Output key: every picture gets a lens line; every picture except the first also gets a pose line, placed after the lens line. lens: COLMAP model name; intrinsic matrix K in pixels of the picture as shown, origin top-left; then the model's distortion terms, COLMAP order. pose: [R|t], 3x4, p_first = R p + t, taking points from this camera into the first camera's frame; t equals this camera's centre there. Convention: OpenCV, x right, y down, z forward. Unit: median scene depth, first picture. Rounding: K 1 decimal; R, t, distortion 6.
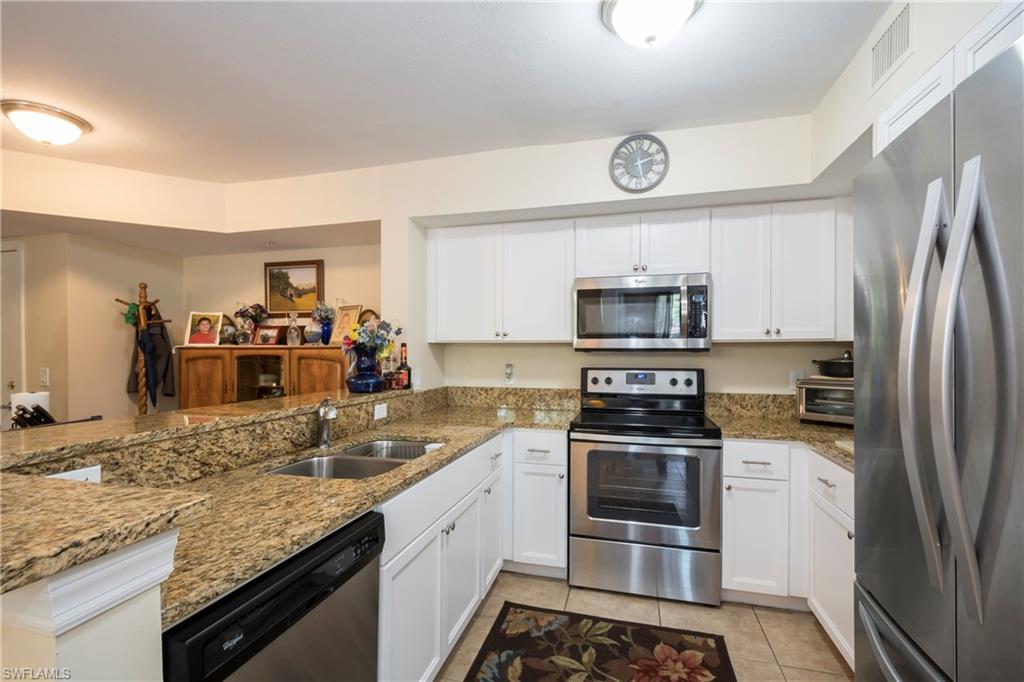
lens RADIAL K [[447.7, 0, 510.9], [0, 447.7, 353.7], [0, 0, 1]] dist [0.002722, 0.000012]
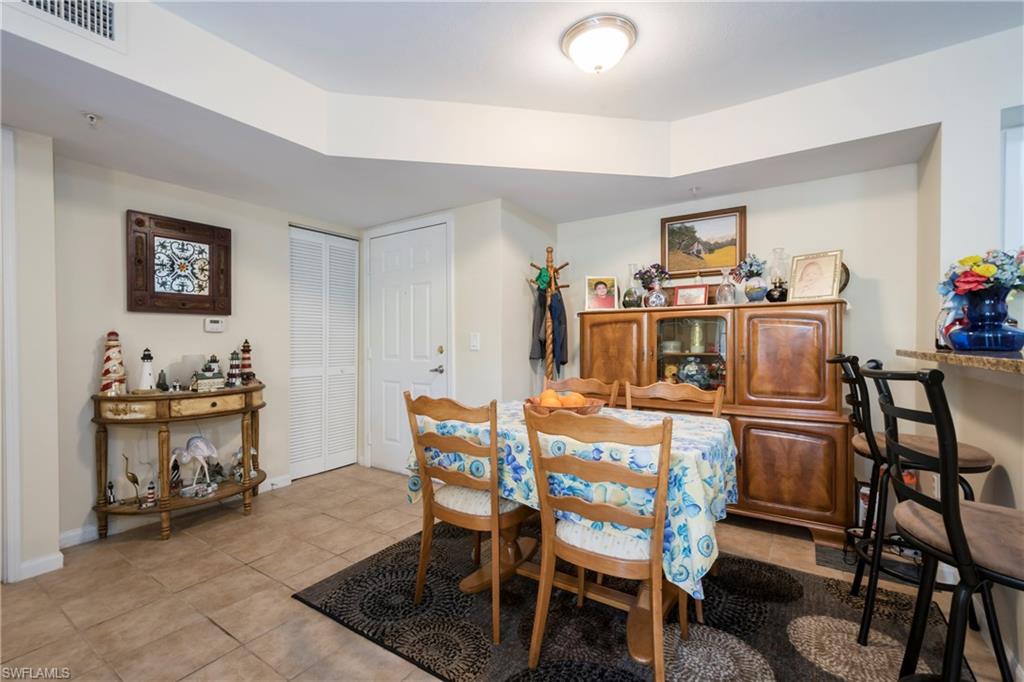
lens RADIAL K [[447.7, 0, 508.4], [0, 447.7, 345.5], [0, 0, 1]] dist [0.002722, 0.000012]
pose [[0.945014, -0.002405, -0.327020, -0.574386], [0.002040, 0.999997, -0.001458, 0.056446], [0.327022, 0.000711, 0.945016, 0.048483]]
